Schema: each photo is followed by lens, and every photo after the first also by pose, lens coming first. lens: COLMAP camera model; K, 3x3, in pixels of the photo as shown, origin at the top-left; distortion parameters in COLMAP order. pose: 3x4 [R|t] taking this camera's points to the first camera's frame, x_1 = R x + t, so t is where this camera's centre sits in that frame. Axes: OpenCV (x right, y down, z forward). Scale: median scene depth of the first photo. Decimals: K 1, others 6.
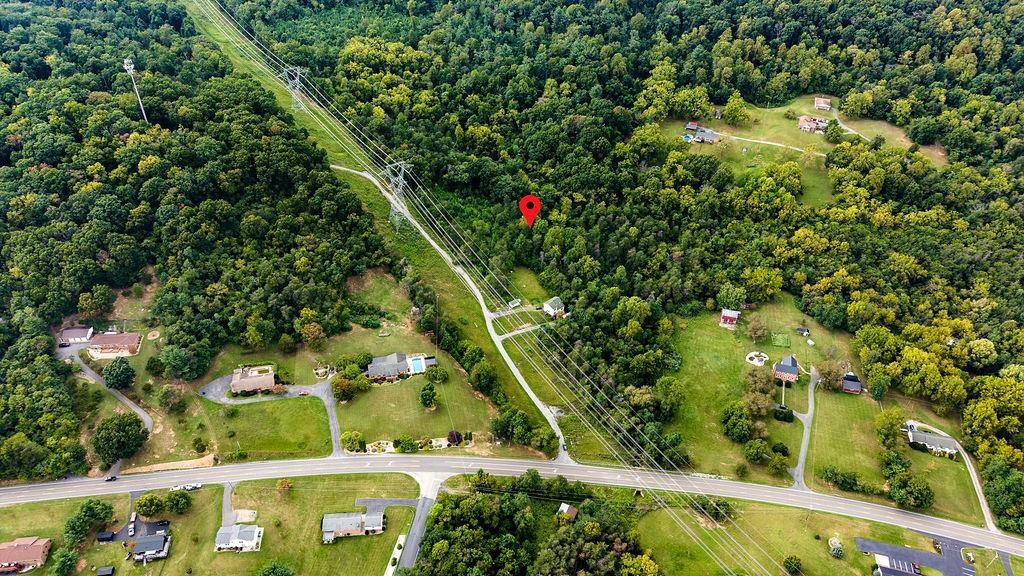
lens RADIAL K [[682.2, 0, 512.0], [0, 682.2, 288.0], [0, 0, 1]] dist [0.058658, -0.066982]
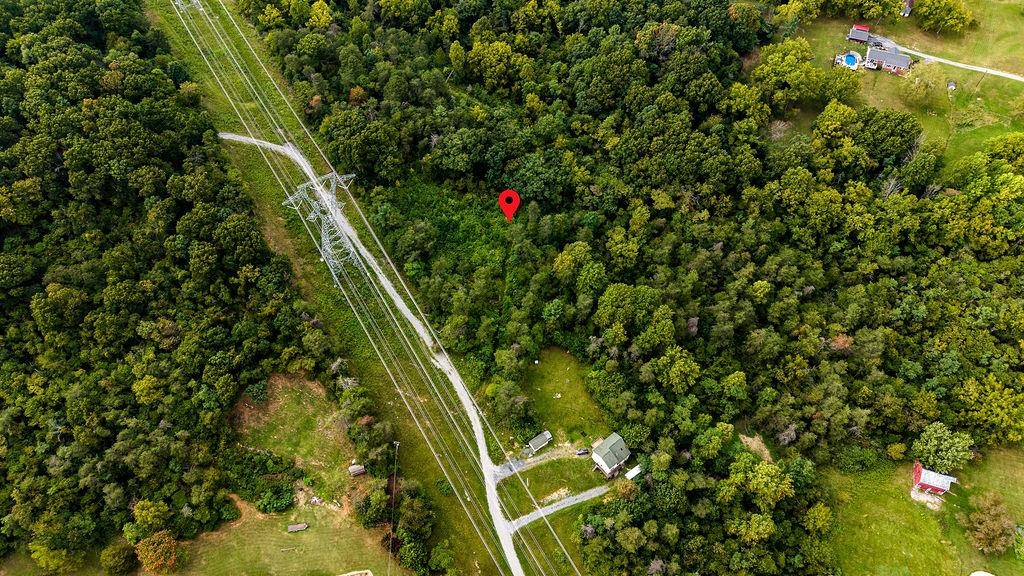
lens RADIAL K [[687.7, 0, 512.0], [0, 687.7, 288.0], [0, 0, 1]] dist [0.005991, 0.003075]
pose [[0.998322, 0.030382, -0.049294, 0.004801], [-0.015560, 0.960740, 0.277014, -0.233198], [0.055775, -0.275782, 0.959601, 0.455867]]
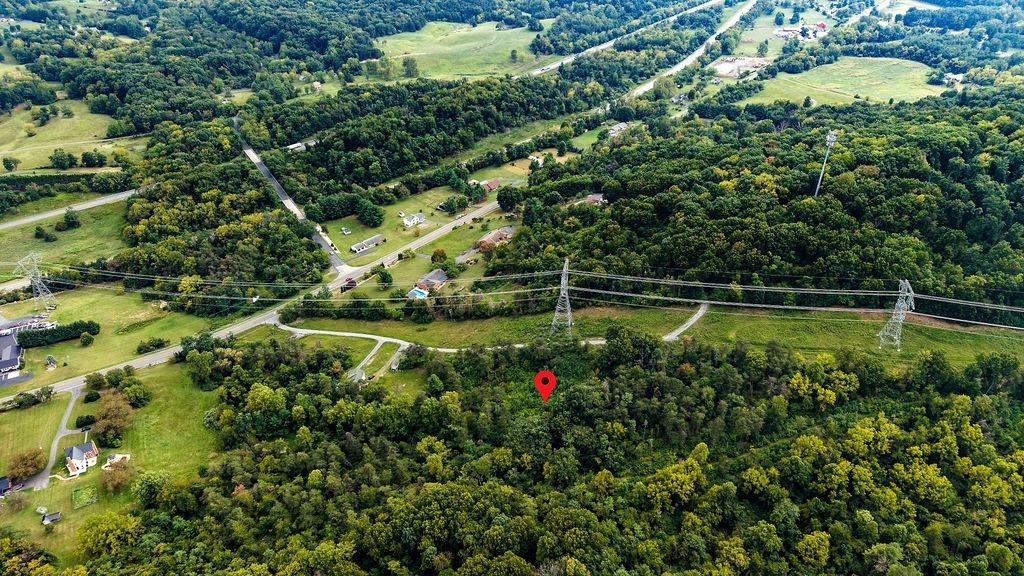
lens RADIAL K [[682.2, 0, 512.0], [0, 682.2, 288.0], [0, 0, 1]] dist [0.058658, -0.066982]
pose [[-0.739606, 0.353853, -0.572514, 0.352895], [-0.424694, 0.414537, 0.804856, -0.772771], [0.522128, 0.838420, -0.156315, 1.049561]]
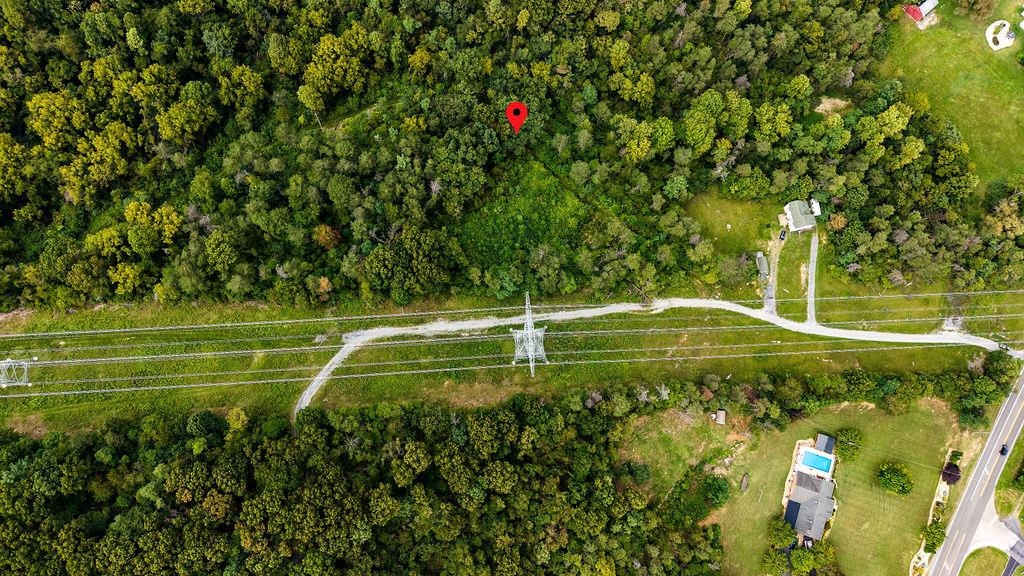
lens RADIAL K [[687.7, 0, 512.0], [0, 687.7, 288.0], [0, 0, 1]] dist [0.005991, 0.003075]
pose [[0.532031, -0.838934, 0.114598, -0.191975], [0.533423, 0.437195, 0.724099, -0.502925], [-0.657573, -0.324114, 0.680108, 0.656785]]
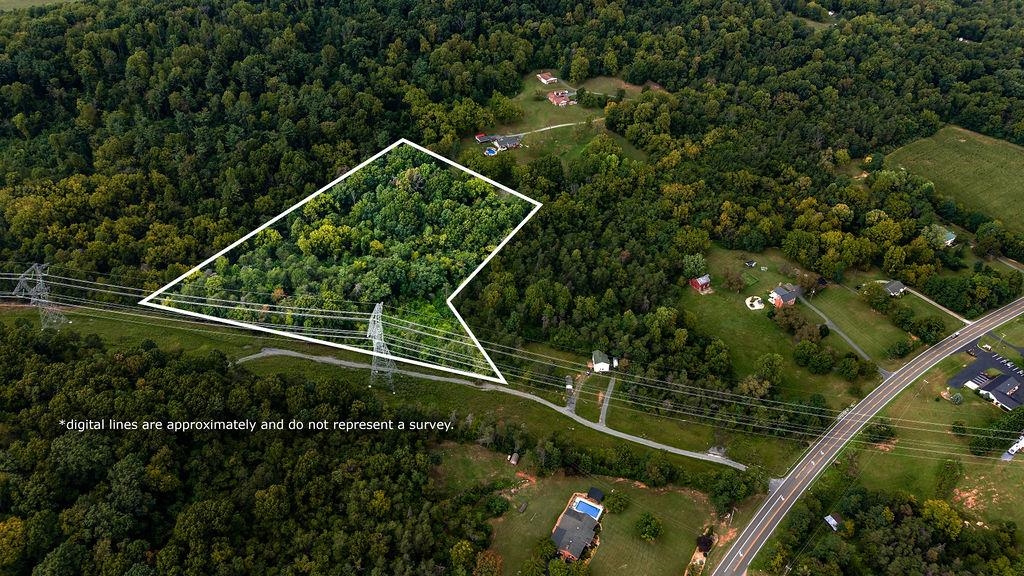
lens RADIAL K [[682.2, 0, 512.0], [0, 682.2, 288.0], [0, 0, 1]] dist [0.058658, -0.066982]
pose [[0.673261, -0.467250, 0.573060, -0.450526], [0.462364, 0.870851, 0.166847, -0.242344], [-0.577009, 0.152631, 0.802350, 0.296145]]
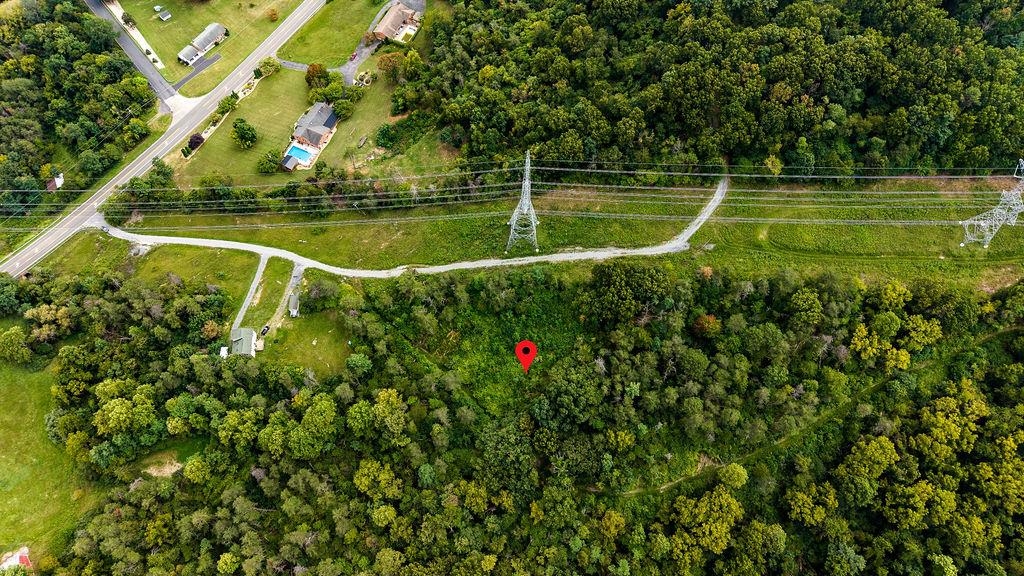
lens RADIAL K [[687.7, 0, 512.0], [0, 687.7, 288.0], [0, 0, 1]] dist [0.005991, 0.003075]
pose [[-0.625165, 0.699028, -0.347171, 0.084559], [-0.495522, -0.011816, 0.868515, -0.608971], [0.603014, 0.714996, 0.353771, 0.808603]]
